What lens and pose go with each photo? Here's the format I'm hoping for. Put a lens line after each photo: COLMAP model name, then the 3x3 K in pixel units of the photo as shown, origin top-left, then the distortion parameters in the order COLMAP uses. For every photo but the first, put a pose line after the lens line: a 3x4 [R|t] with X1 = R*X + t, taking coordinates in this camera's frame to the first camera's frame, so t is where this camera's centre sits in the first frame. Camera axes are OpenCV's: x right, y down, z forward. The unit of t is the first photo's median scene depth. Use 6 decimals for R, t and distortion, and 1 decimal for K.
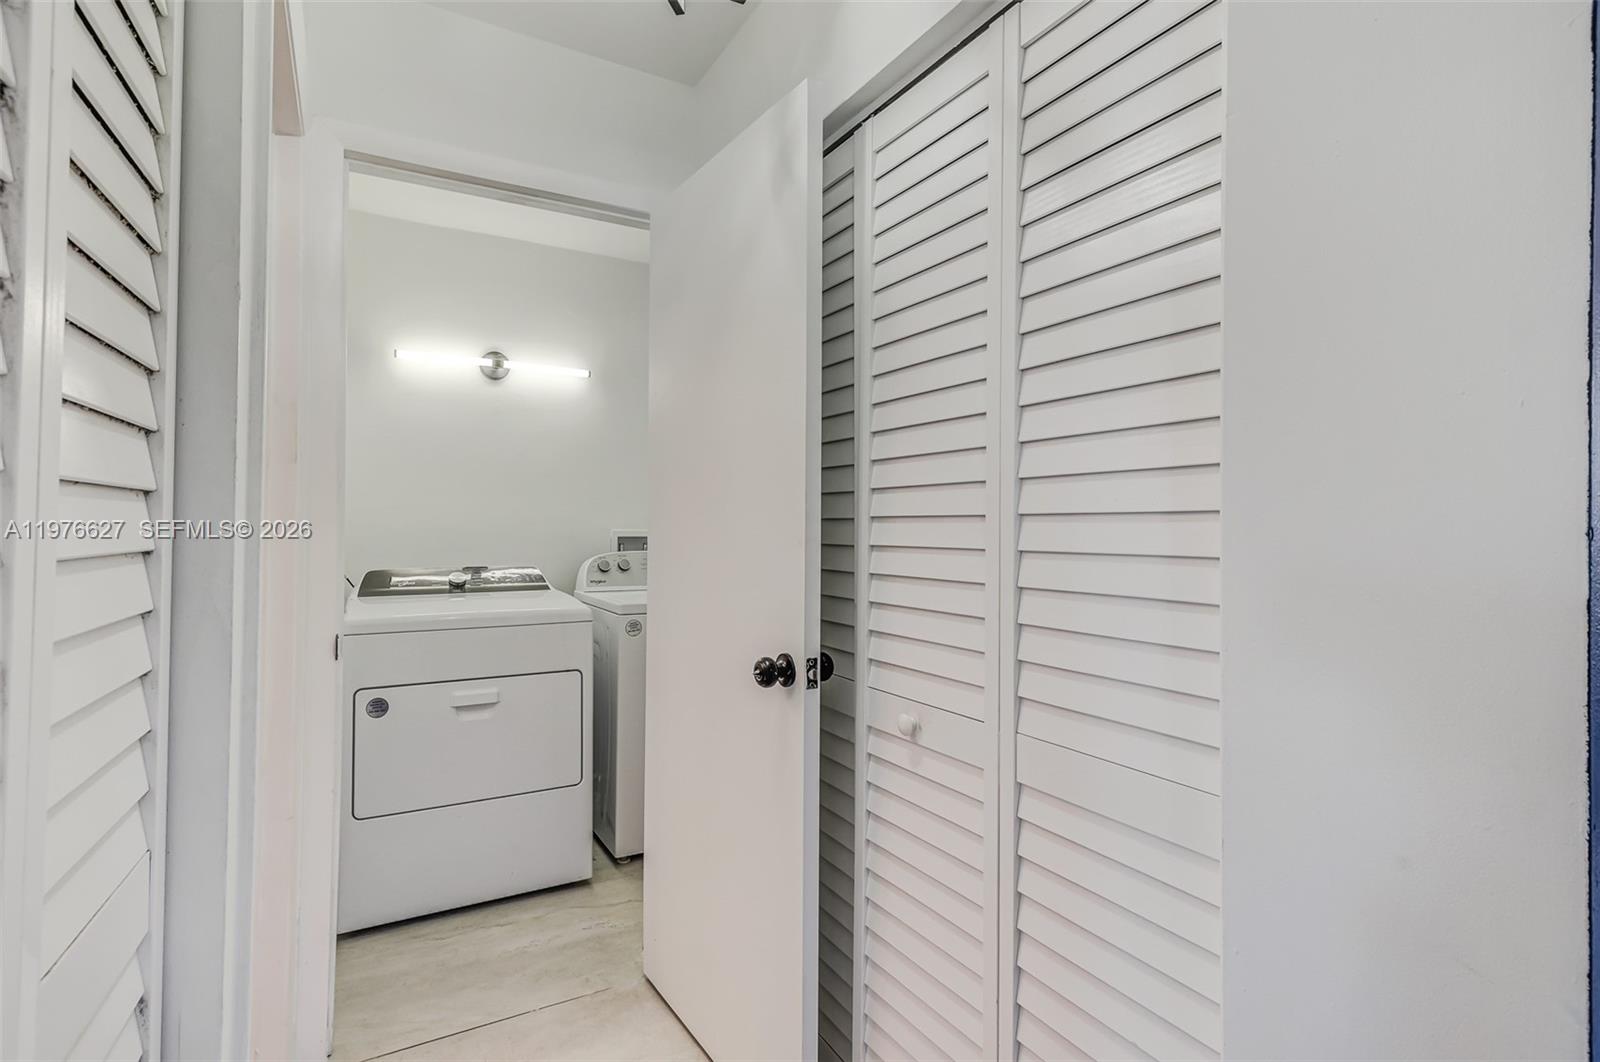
lens RADIAL K [[791.0, 0, 806.6], [0, 791.0, 527.5], [0, 0, 1]] dist [-0.003827, 0.000812]
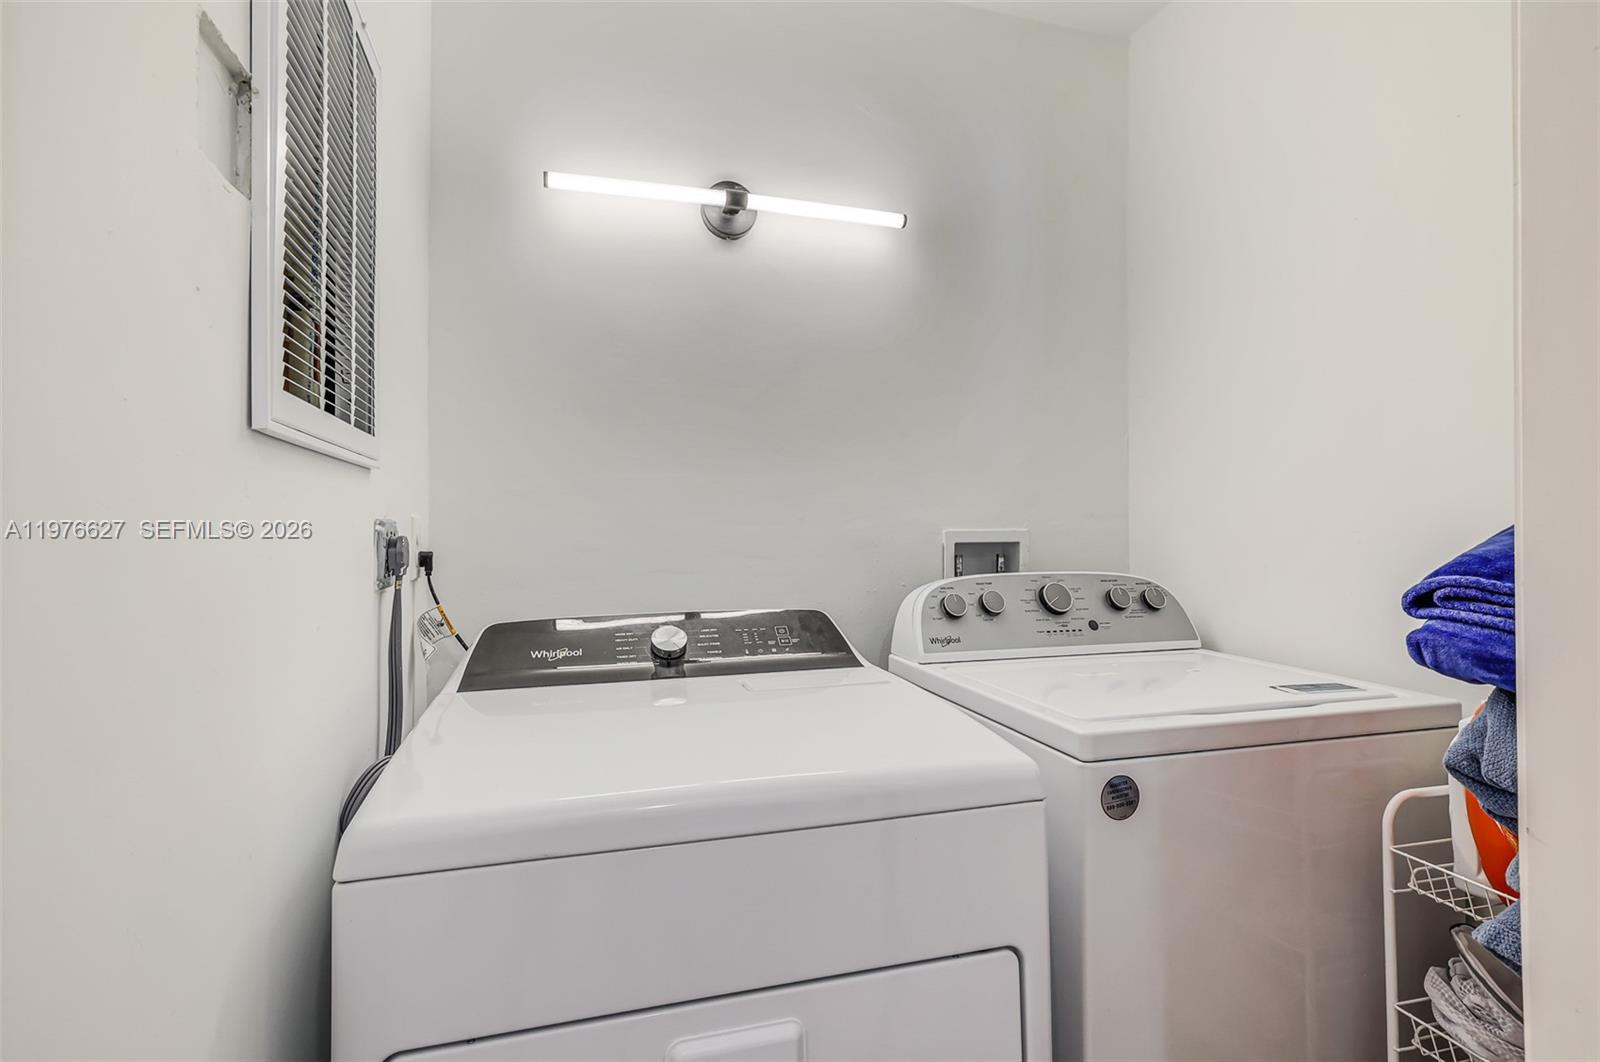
lens RADIAL K [[791.0, 0, 795.3], [0, 791.0, 528.6], [0, 0, 1]] dist [-0.003827, 0.000812]
pose [[0.970585, -0.013964, -0.240353, -0.235815], [0.015065, 0.999883, 0.002744, -0.000897], [0.240287, -0.006284, 0.970682, 0.520387]]
